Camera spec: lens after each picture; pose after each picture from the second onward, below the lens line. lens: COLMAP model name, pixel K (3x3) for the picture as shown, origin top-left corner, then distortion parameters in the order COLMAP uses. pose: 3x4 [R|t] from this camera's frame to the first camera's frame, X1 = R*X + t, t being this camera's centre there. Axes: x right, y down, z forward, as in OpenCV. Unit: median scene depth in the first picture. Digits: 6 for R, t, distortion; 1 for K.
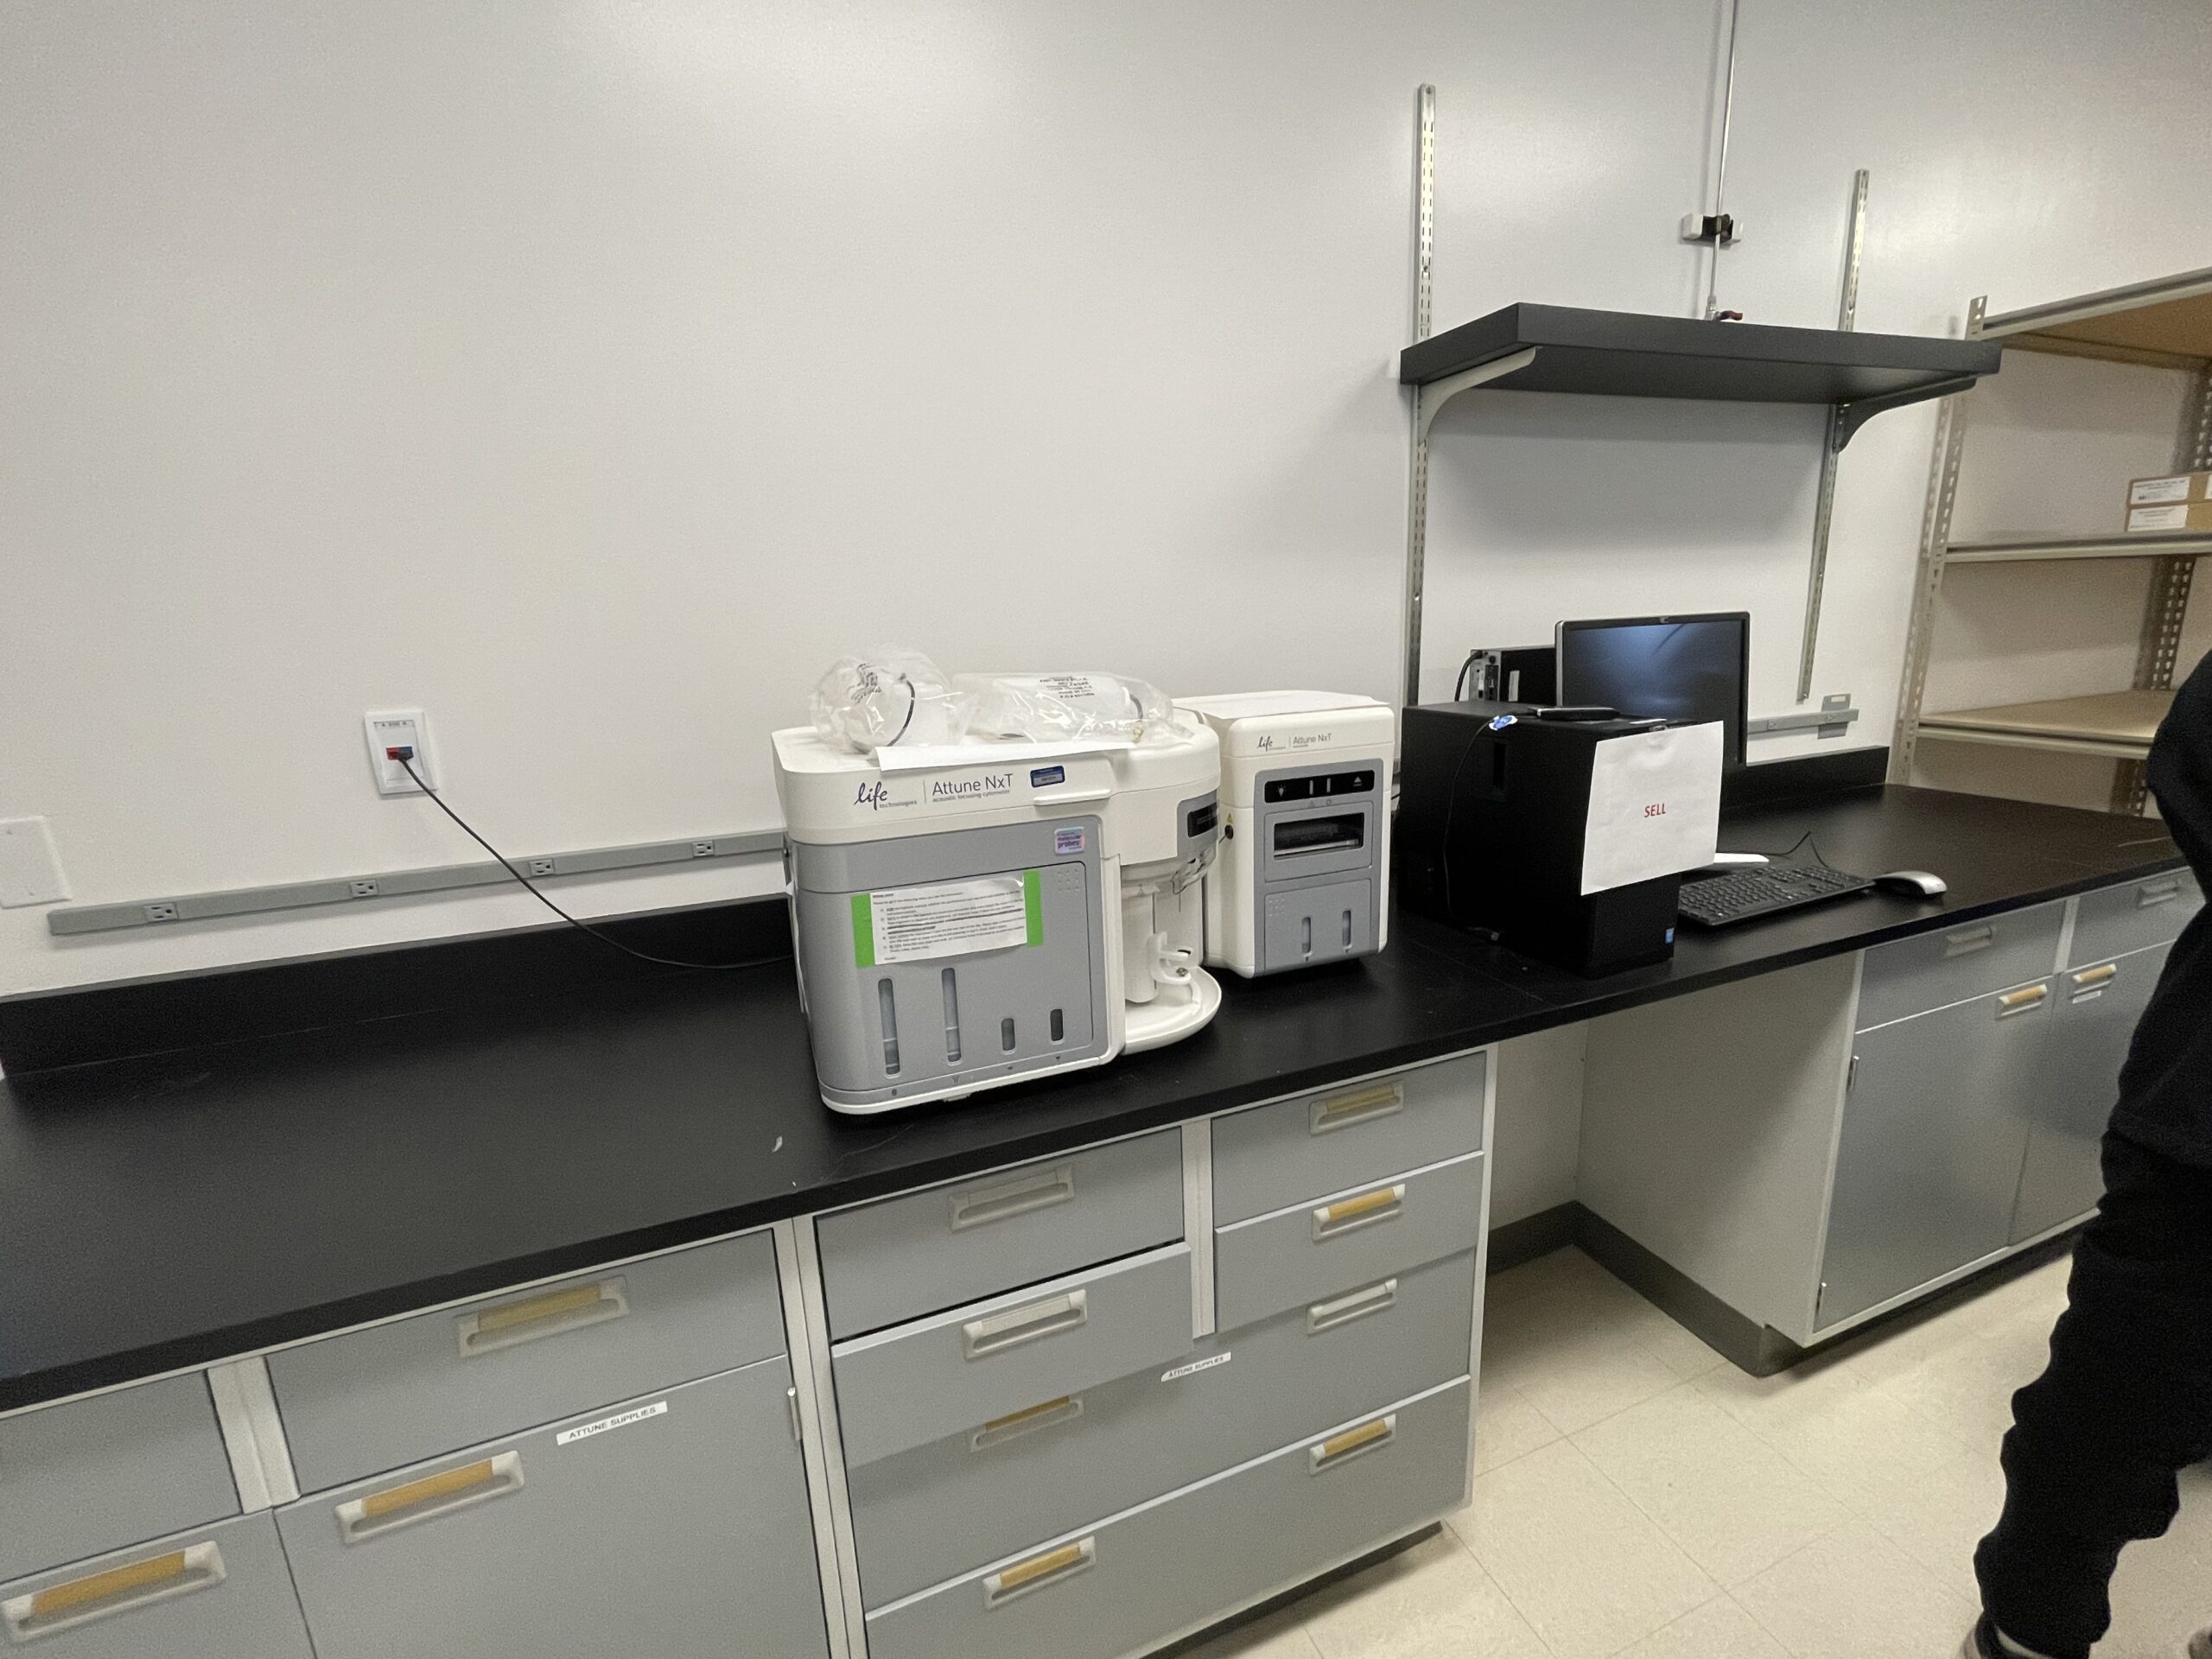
lens RADIAL K [[960.0, 0, 1101.8], [0, 960.0, 816.7], [0, 0, 1]] dist [0.003274, 0.000303]
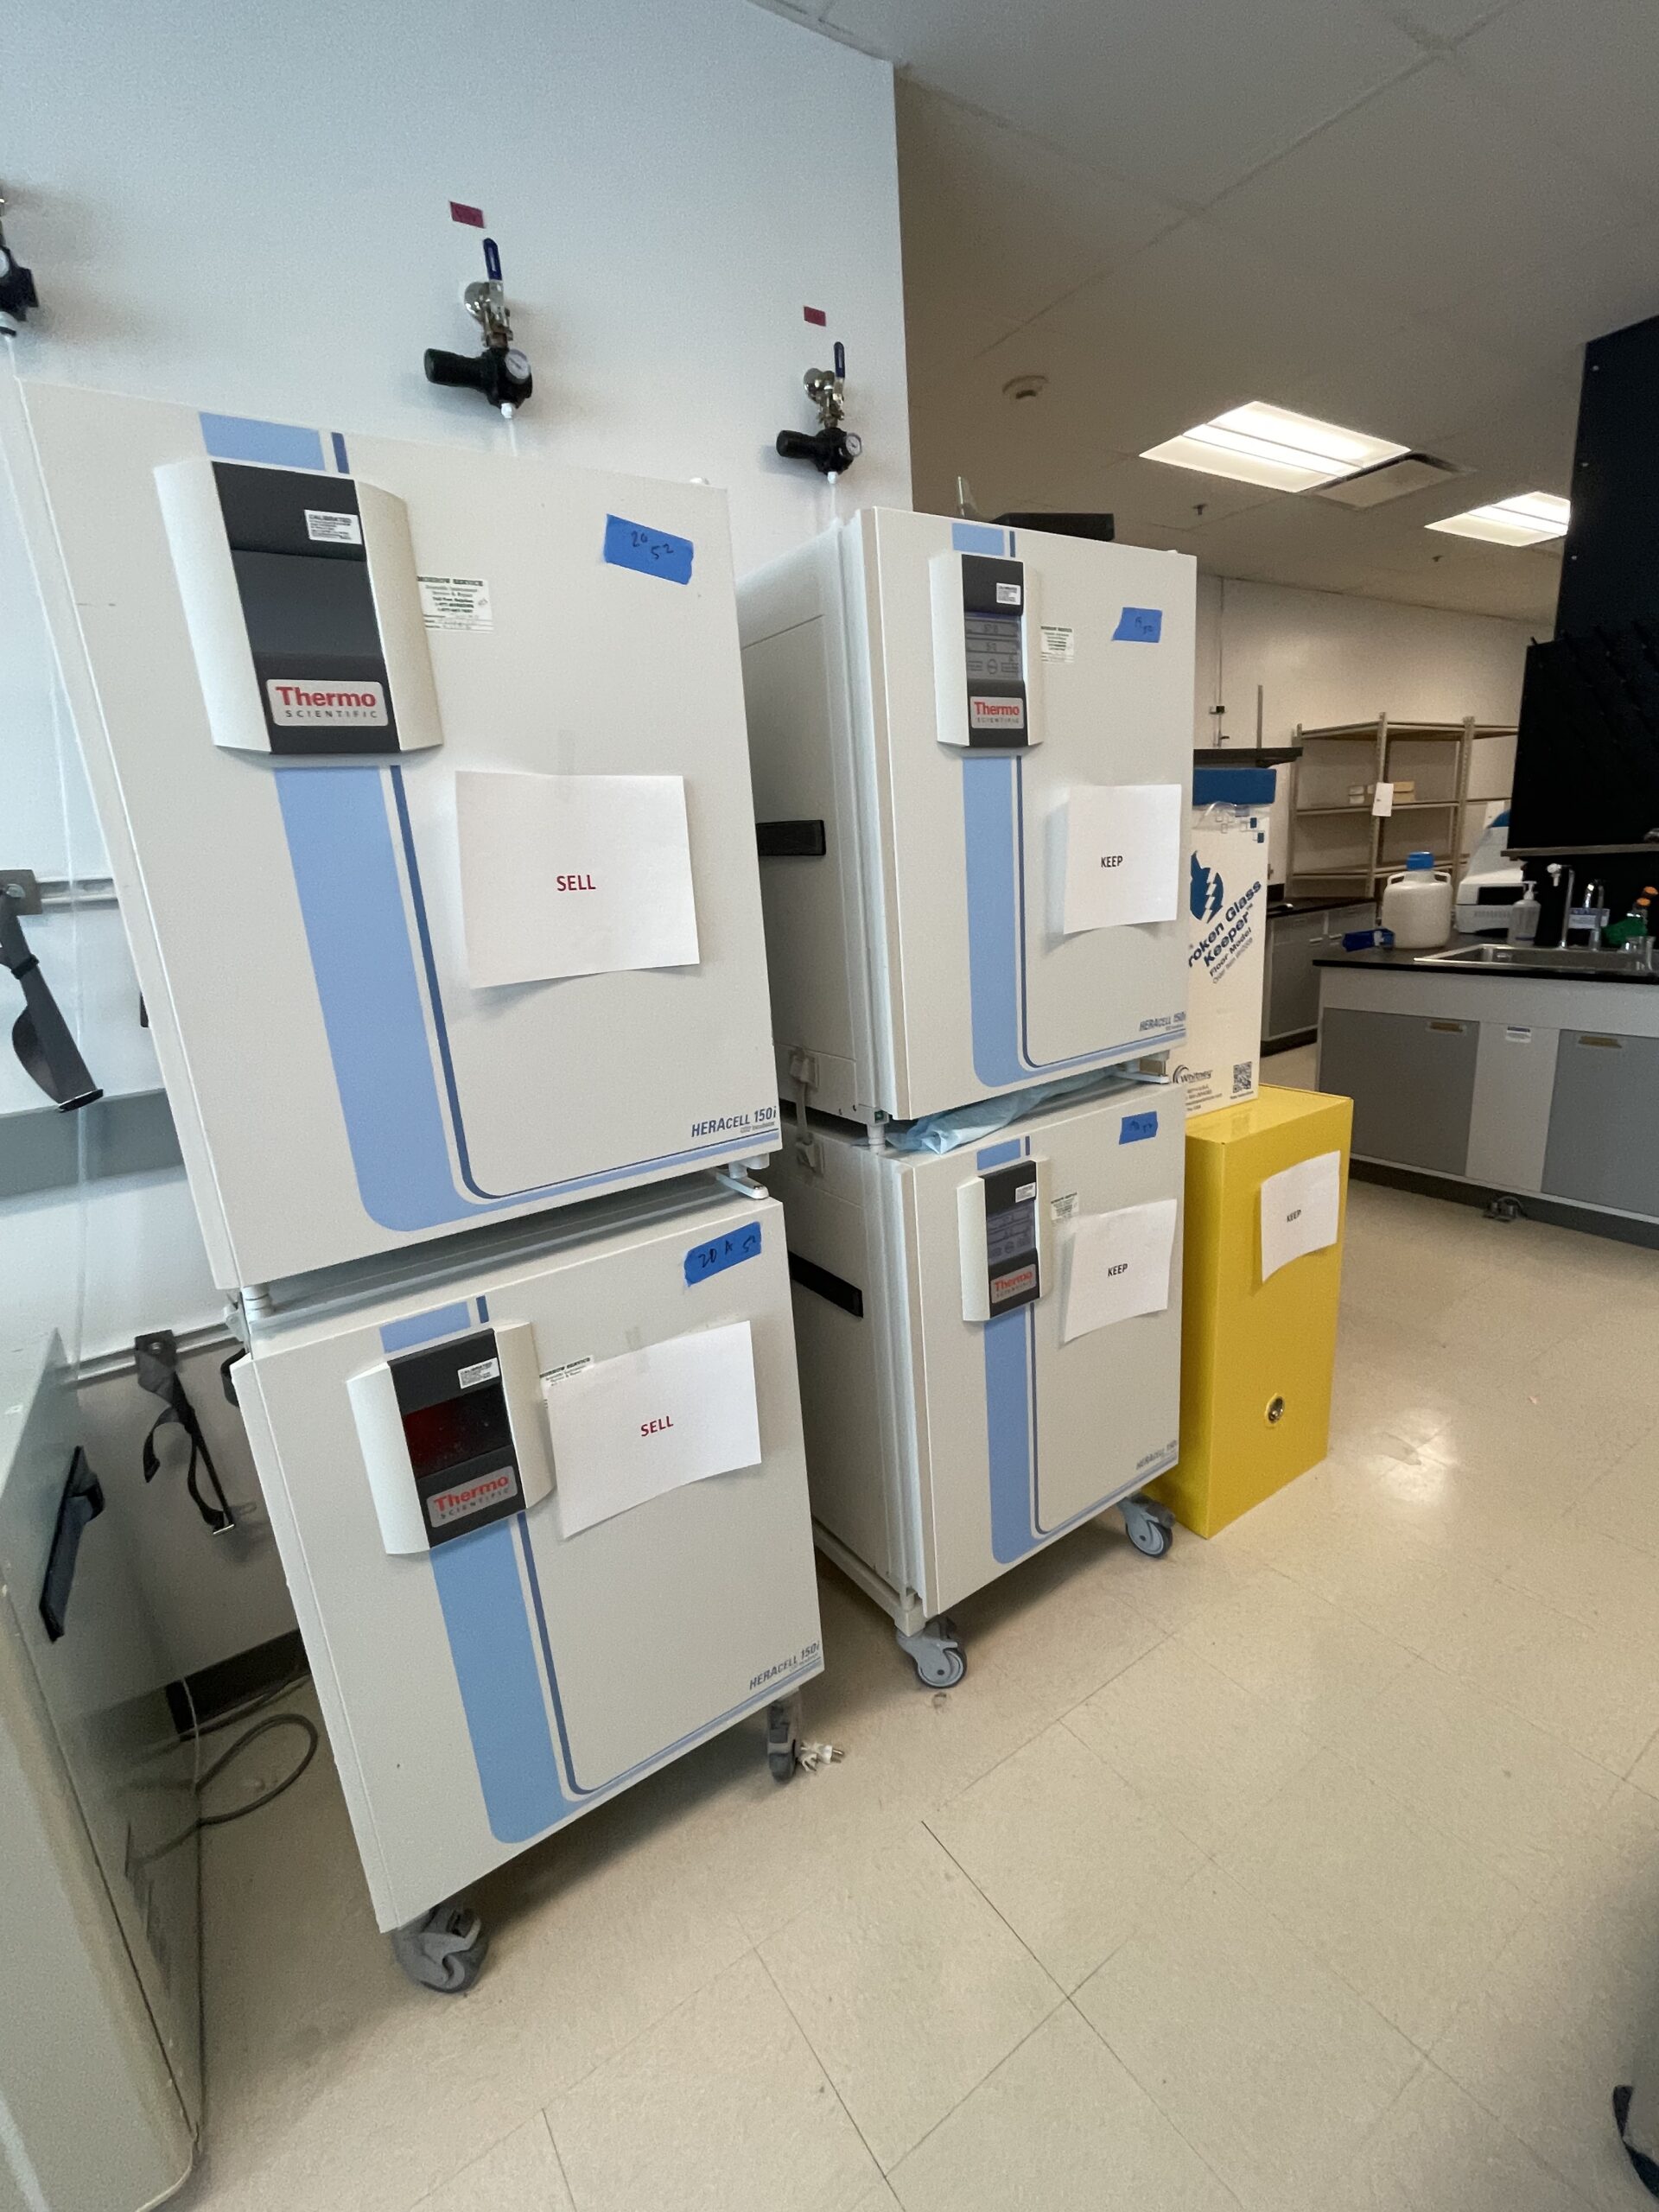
lens RADIAL K [[960.0, 0, 838.1], [0, 960.0, 1112.9], [0, 0, 1]] dist [0.003274, 0.000303]
pose [[0.974631, -0.091076, 0.204452, -1.135441], [0.085387, 0.995679, 0.036493, 0.398742], [-0.206892, -0.018110, 0.978196, -1.554874]]
